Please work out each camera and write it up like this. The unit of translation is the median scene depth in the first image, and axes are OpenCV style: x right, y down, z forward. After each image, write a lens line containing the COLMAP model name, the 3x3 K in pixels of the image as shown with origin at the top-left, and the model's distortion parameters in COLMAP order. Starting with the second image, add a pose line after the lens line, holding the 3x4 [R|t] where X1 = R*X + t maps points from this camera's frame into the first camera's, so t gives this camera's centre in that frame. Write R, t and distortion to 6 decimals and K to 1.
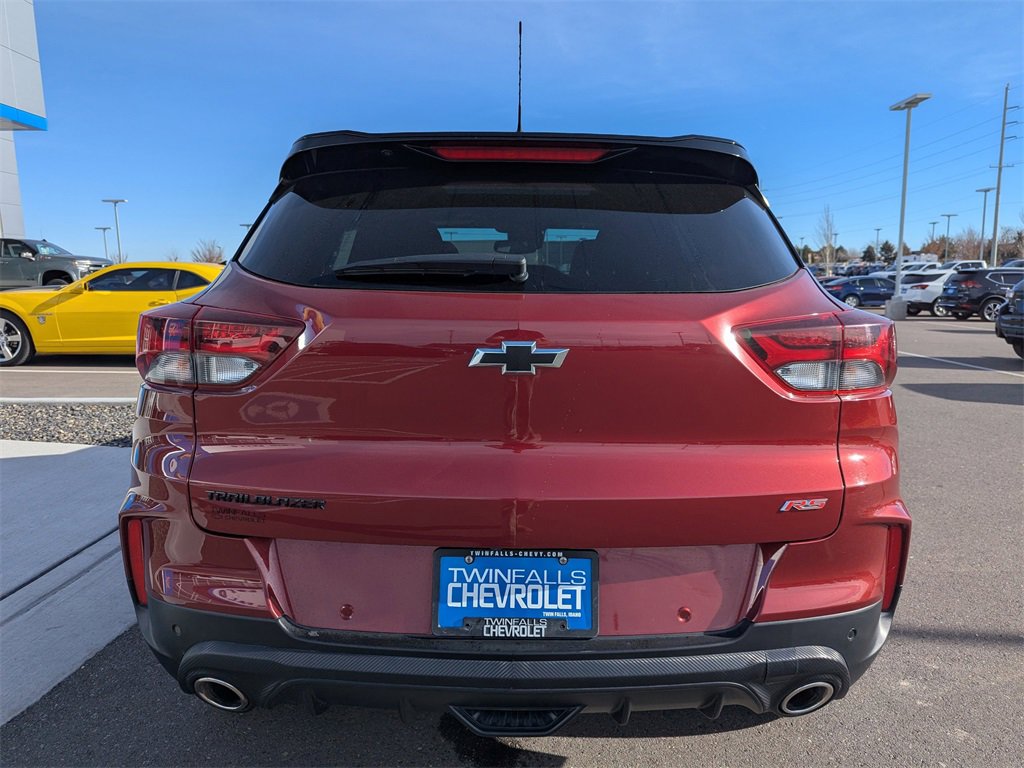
lens RADIAL K [[721.4, 0, 512.2], [0, 721.4, 380.7], [0, 0, 1]] dist [0.047738, -0.043142]
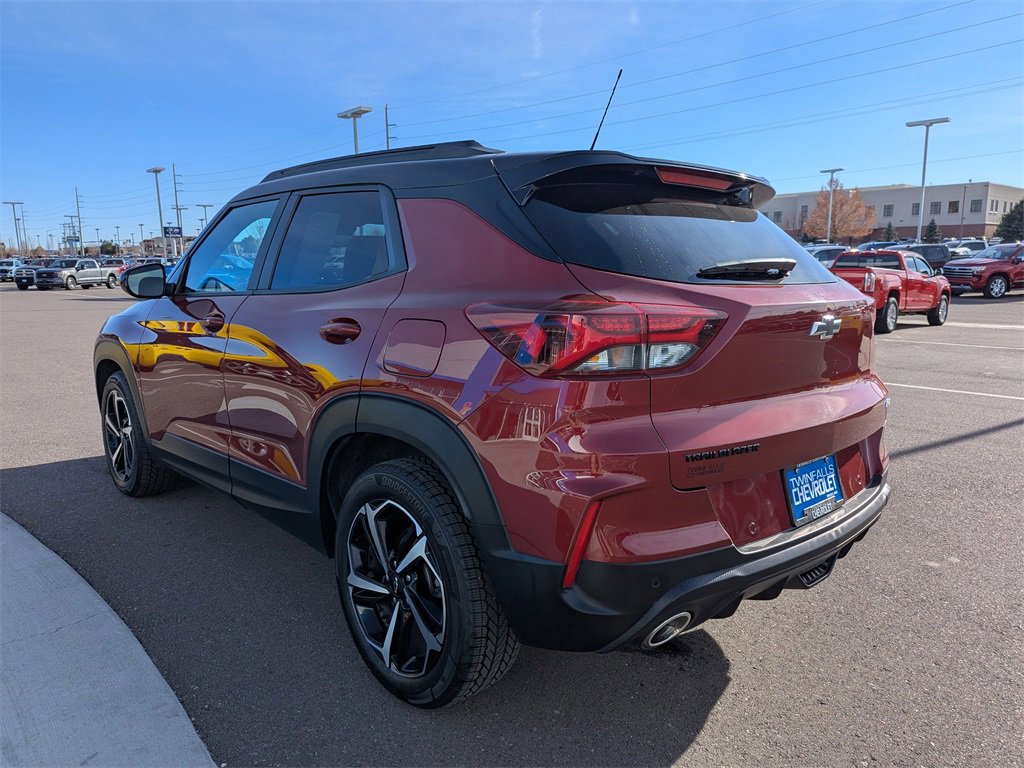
lens RADIAL K [[731.9, 0, 515.3], [0, 731.9, 362.3], [0, 0, 1]] dist [0.059438, -0.050411]
pose [[0.725331, -0.089896, 0.682505, -0.210551], [0.098256, 0.994805, 0.026608, -0.008847], [-0.681352, 0.047761, 0.730396, 0.043949]]
